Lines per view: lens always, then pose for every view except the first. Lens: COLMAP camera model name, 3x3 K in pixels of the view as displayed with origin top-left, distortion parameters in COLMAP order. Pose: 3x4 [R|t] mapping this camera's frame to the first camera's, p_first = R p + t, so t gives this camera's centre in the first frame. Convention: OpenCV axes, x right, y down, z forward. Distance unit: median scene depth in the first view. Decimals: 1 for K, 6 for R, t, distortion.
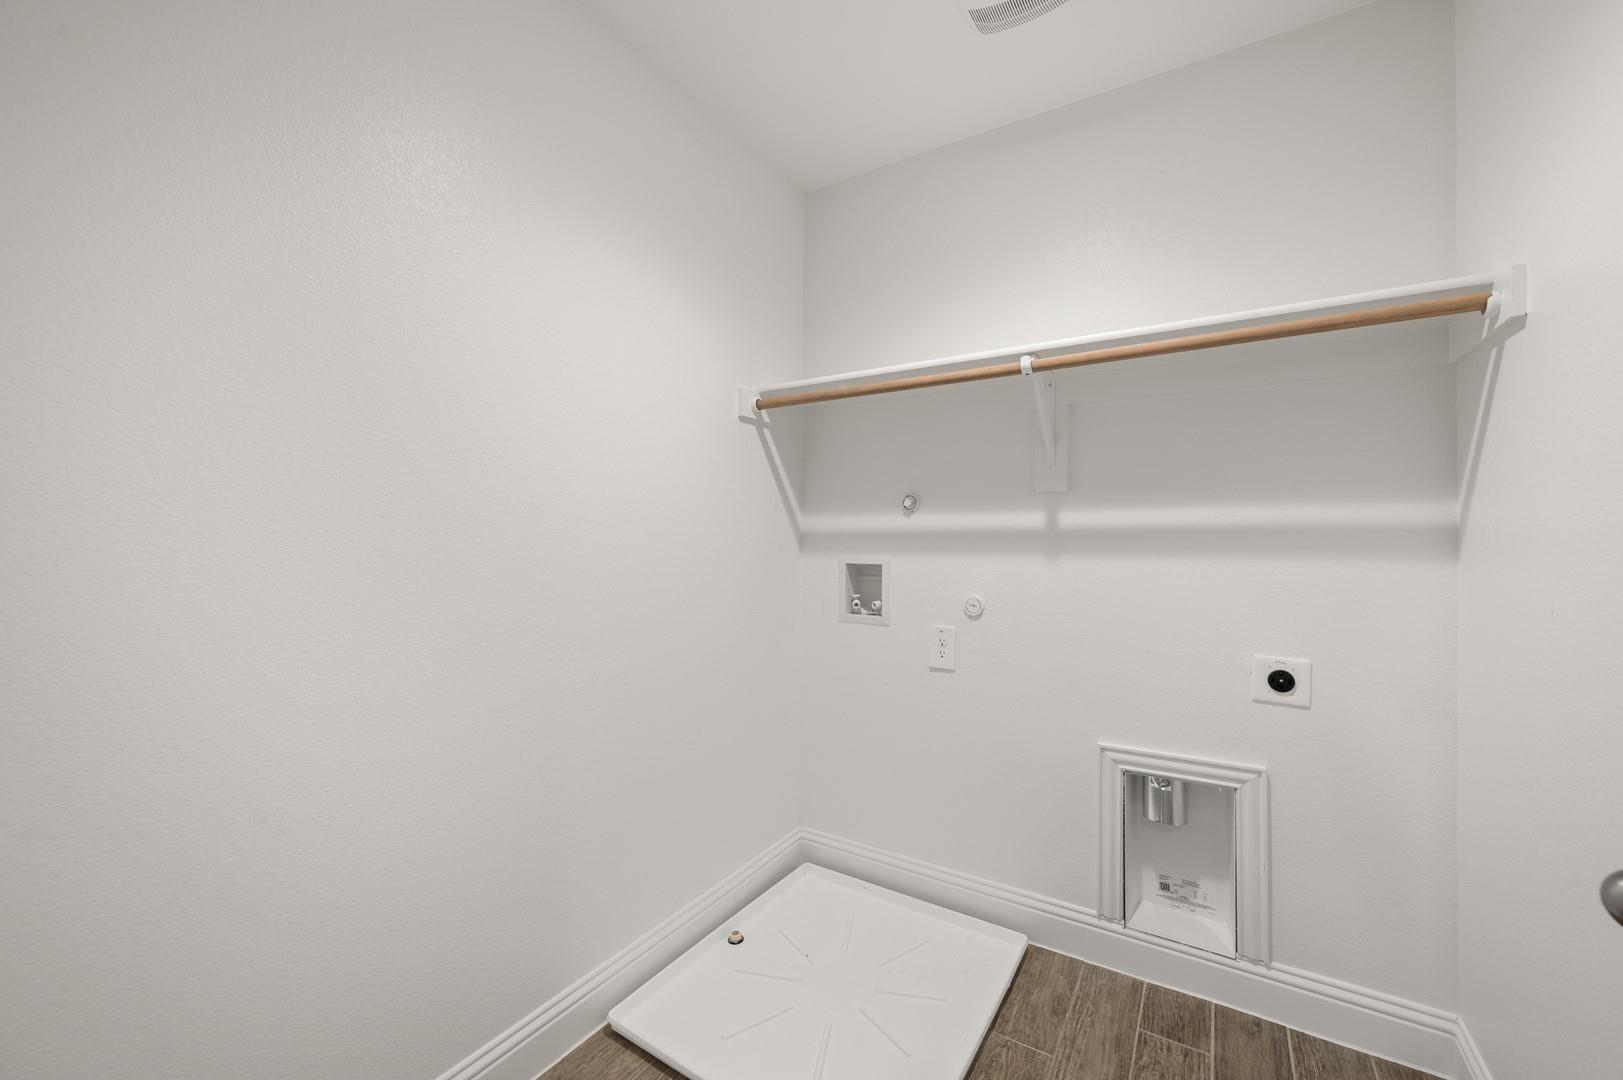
lens RADIAL K [[636.4, 0, 808.3], [0, 636.4, 534.8], [0, 0, 1]] dist [0.000513, 0.000089]
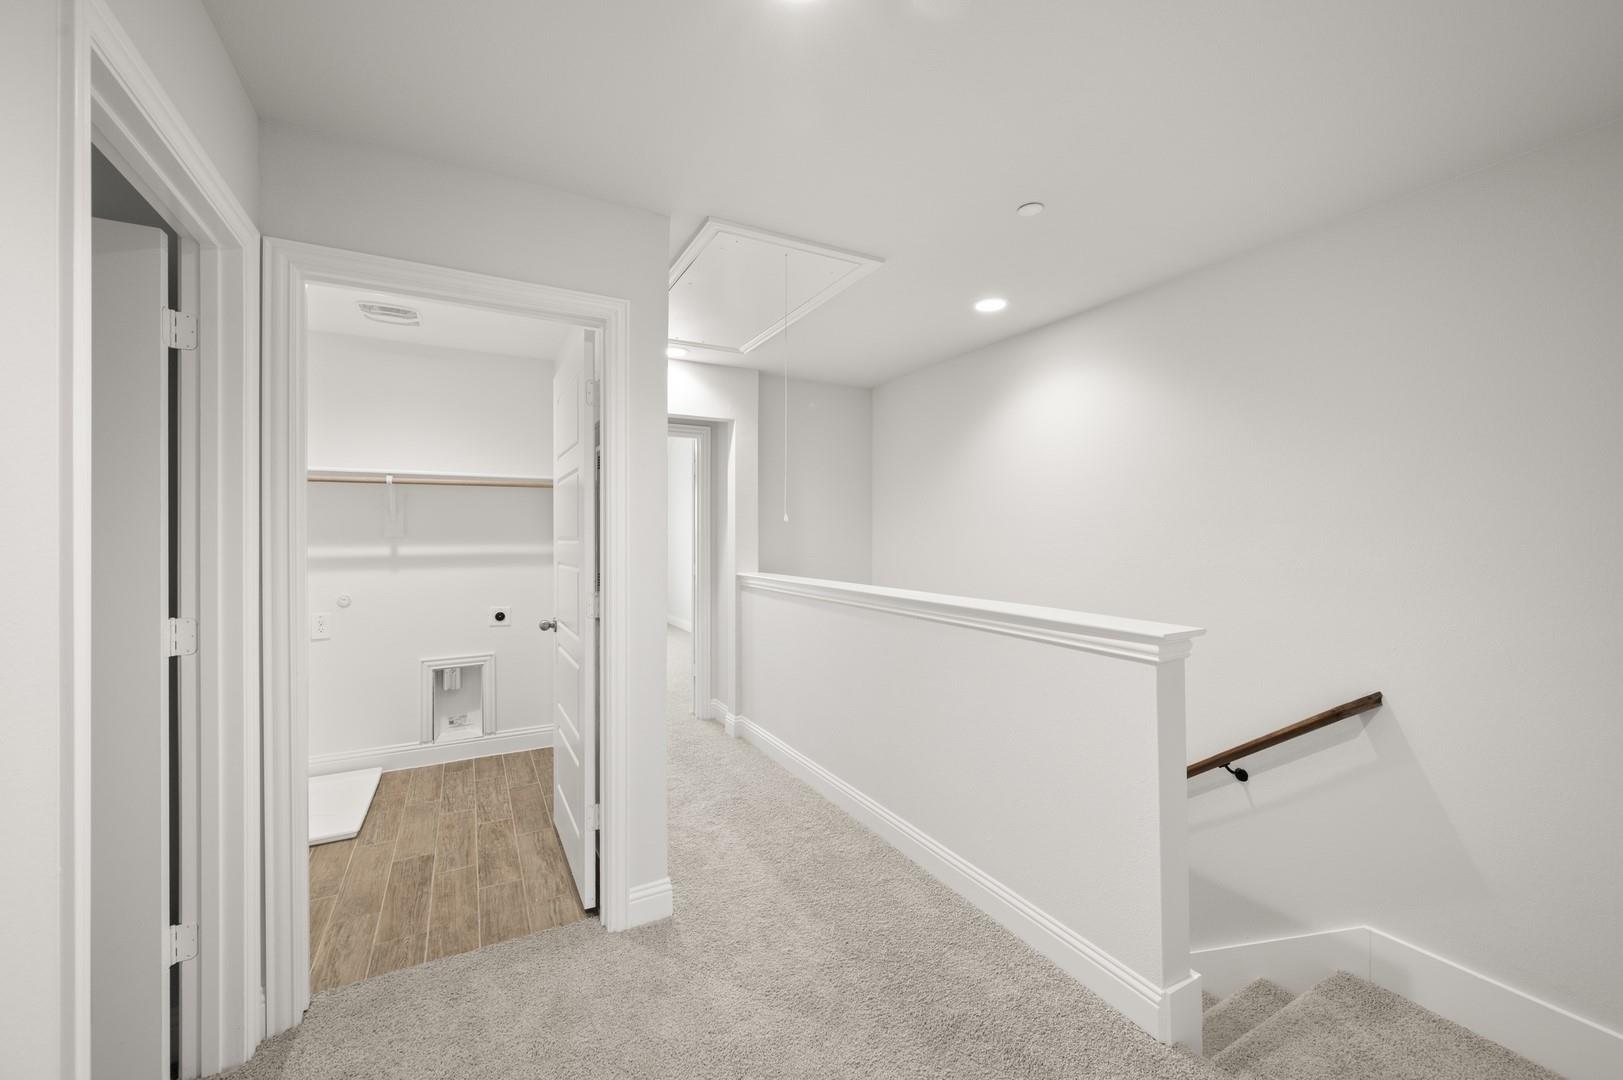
lens RADIAL K [[636.4, 0, 807.8], [0, 636.4, 536.9], [0, 0, 1]] dist [0.000513, 0.000089]
pose [[0.481453, -0.000280, 0.876472, -0.760485], [0.004194, 0.999989, -0.001984, -0.061837], [-0.876462, 0.004632, 0.481449, -1.114355]]
